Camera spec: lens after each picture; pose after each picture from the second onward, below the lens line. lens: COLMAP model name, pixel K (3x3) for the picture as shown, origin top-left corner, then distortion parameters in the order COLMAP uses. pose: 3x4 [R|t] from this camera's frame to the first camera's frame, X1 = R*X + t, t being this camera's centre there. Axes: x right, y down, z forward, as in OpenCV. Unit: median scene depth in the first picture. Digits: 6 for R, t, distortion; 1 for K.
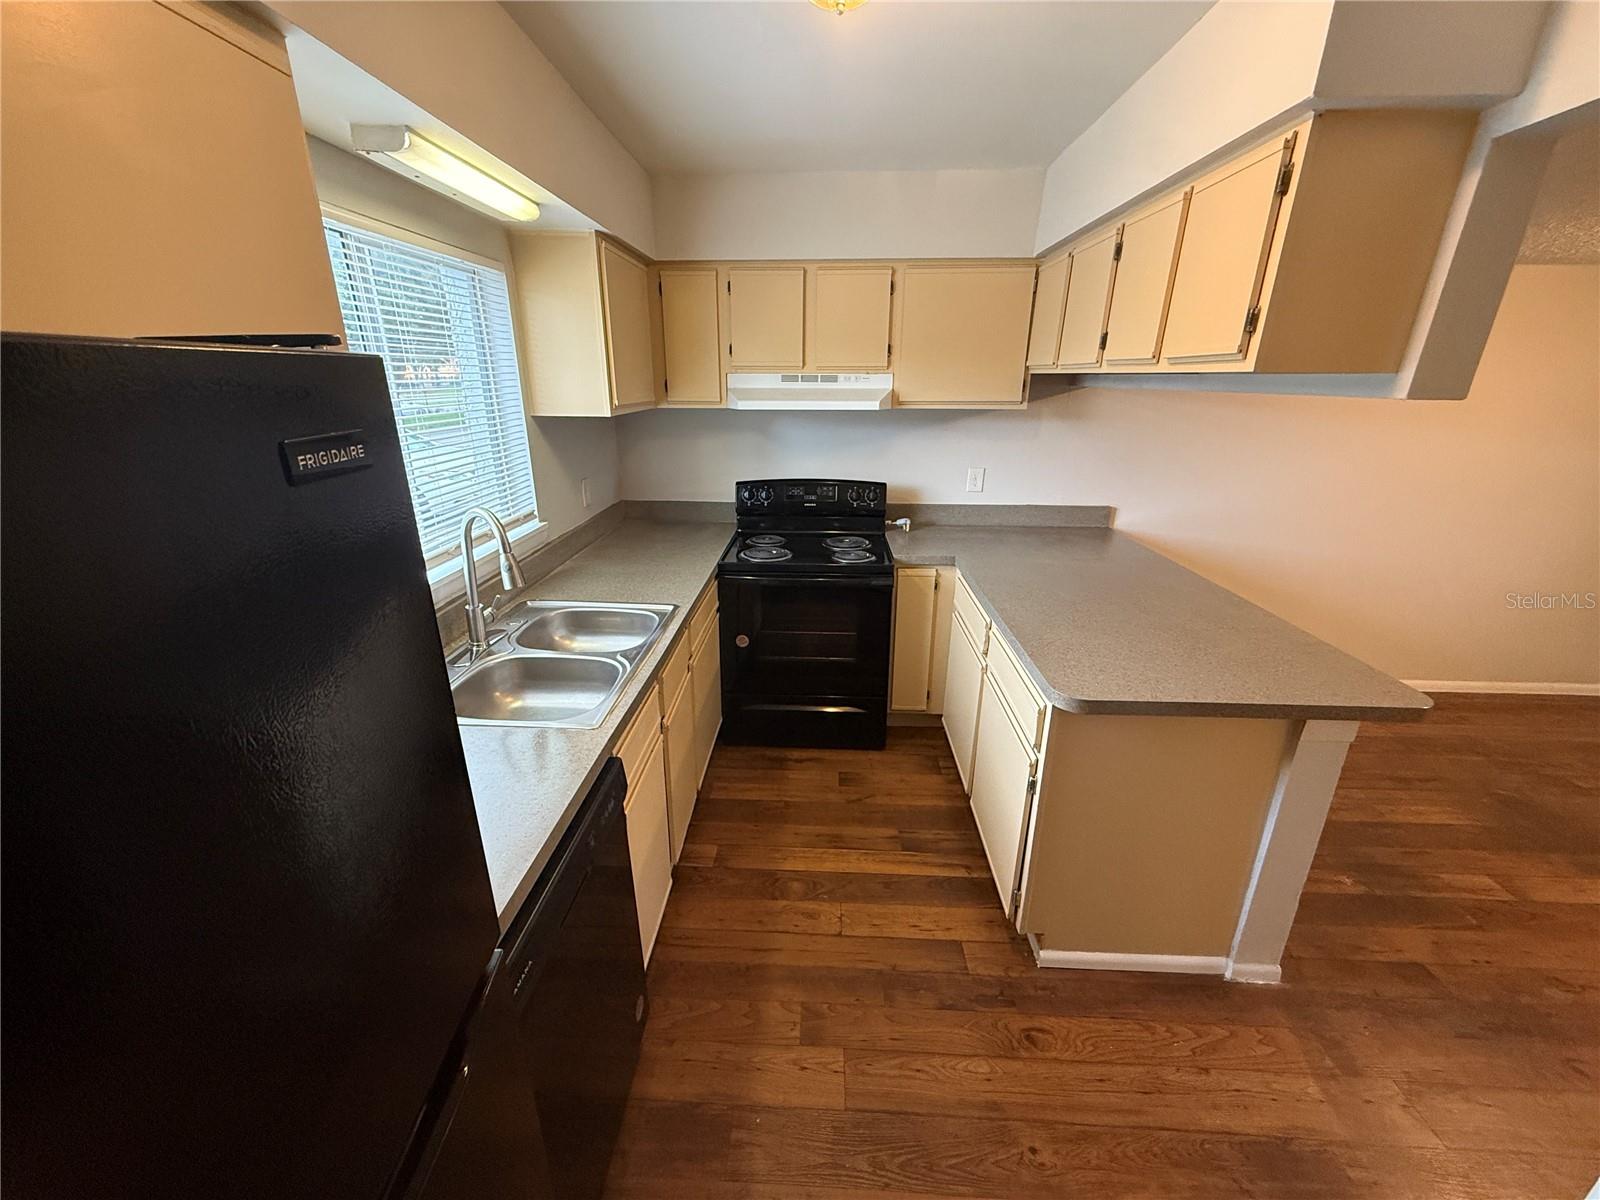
lens RADIAL K [[636.8, 0, 800.0], [0, 636.8, 600.0], [0, 0, 1]] dist [0.008771, 0.000056]
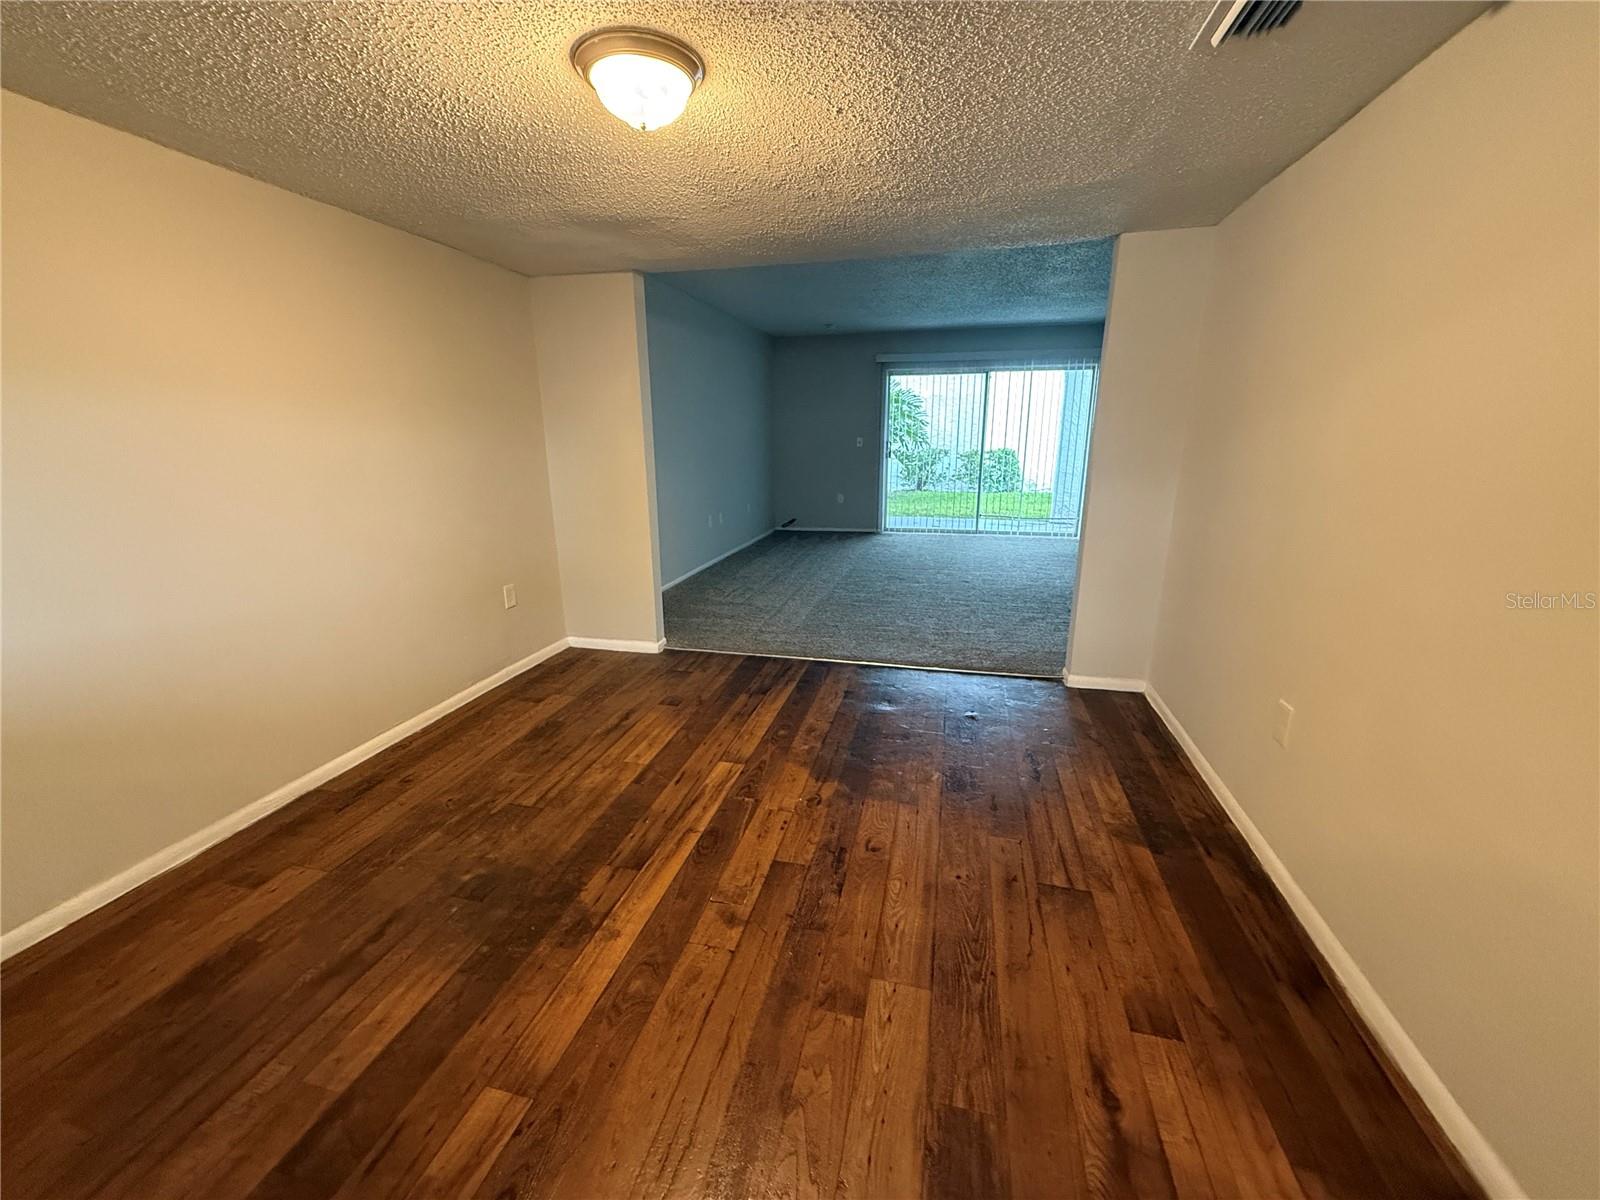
lens RADIAL K [[636.8, 0, 800.0], [0, 636.8, 600.0], [0, 0, 1]] dist [0.008771, 0.000056]
pose [[0.185938, -0.258737, 0.947883, -0.466908], [0.330929, 0.924834, 0.187530, -0.016366], [-0.925156, 0.278813, 0.257585, 0.467470]]
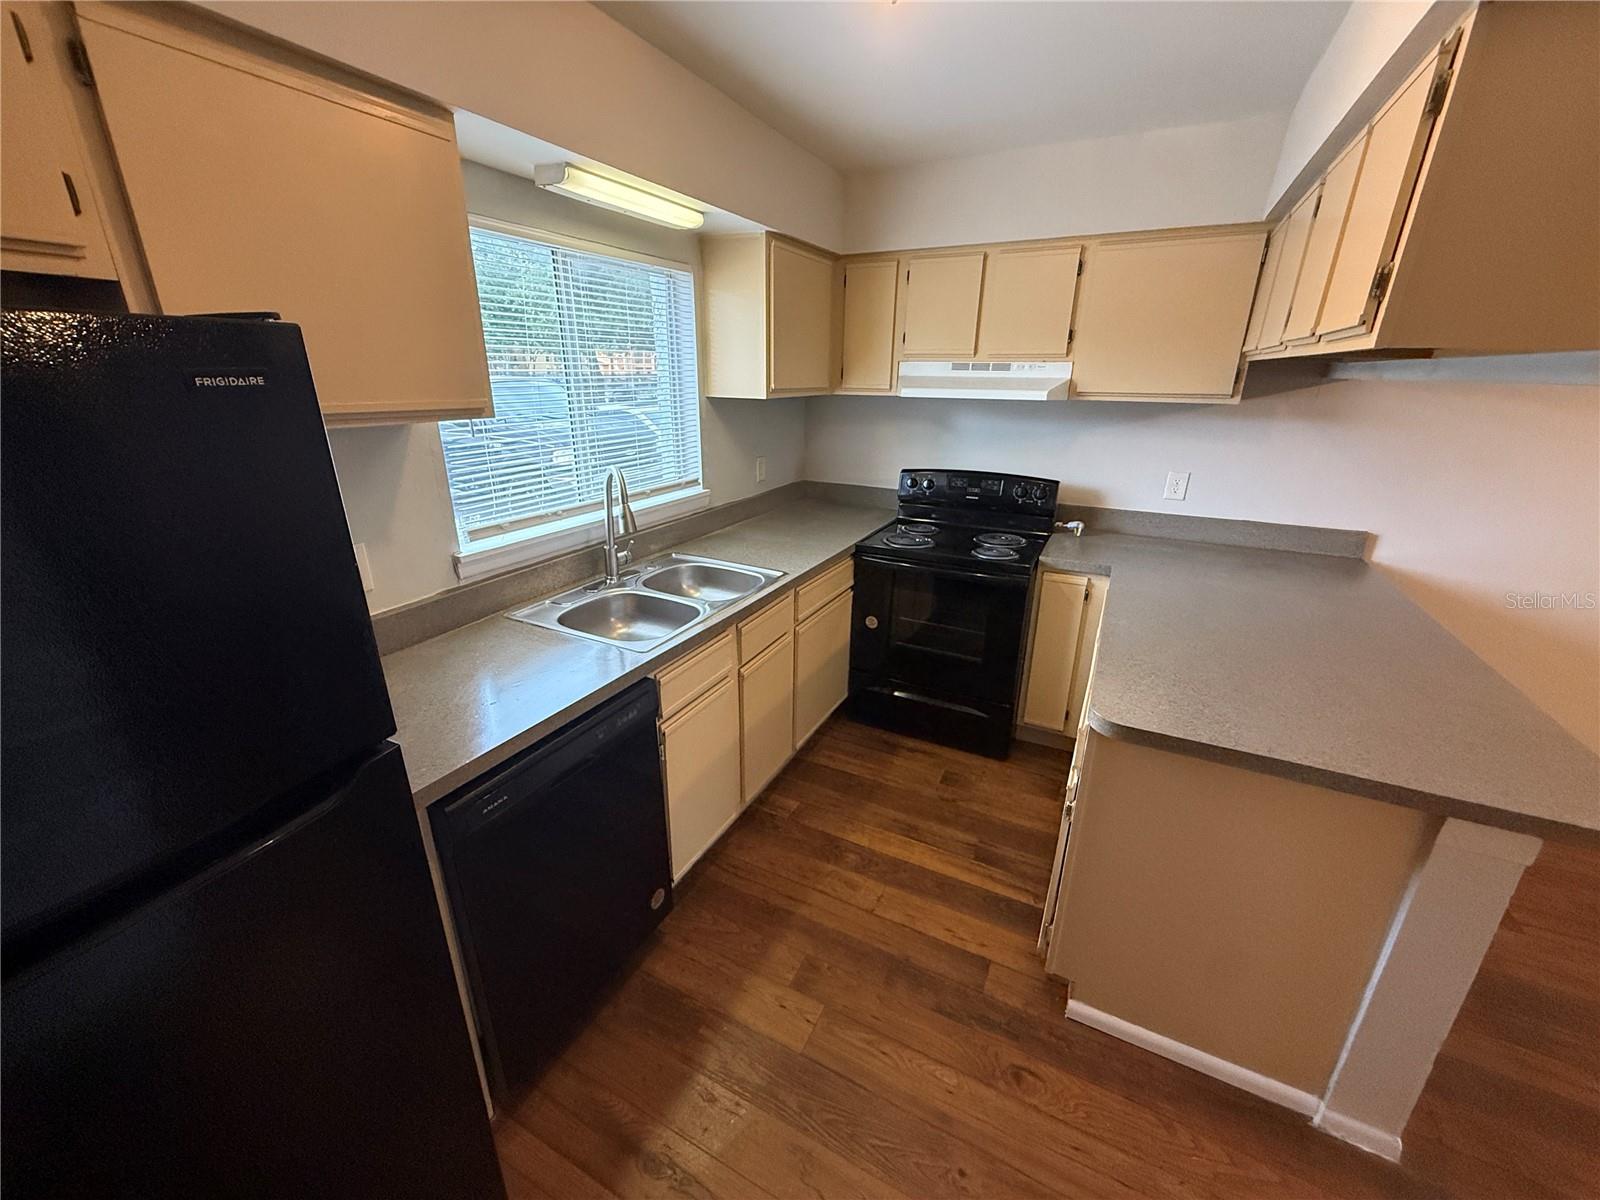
lens RADIAL K [[636.8, 0, 800.0], [0, 636.8, 600.0], [0, 0, 1]] dist [0.008771, 0.000056]
pose [[0.910876, 0.145701, -0.386103, 0.224837], [-0.143397, 0.989048, 0.034933, 0.011352], [0.386964, 0.023547, 0.921794, 0.005987]]
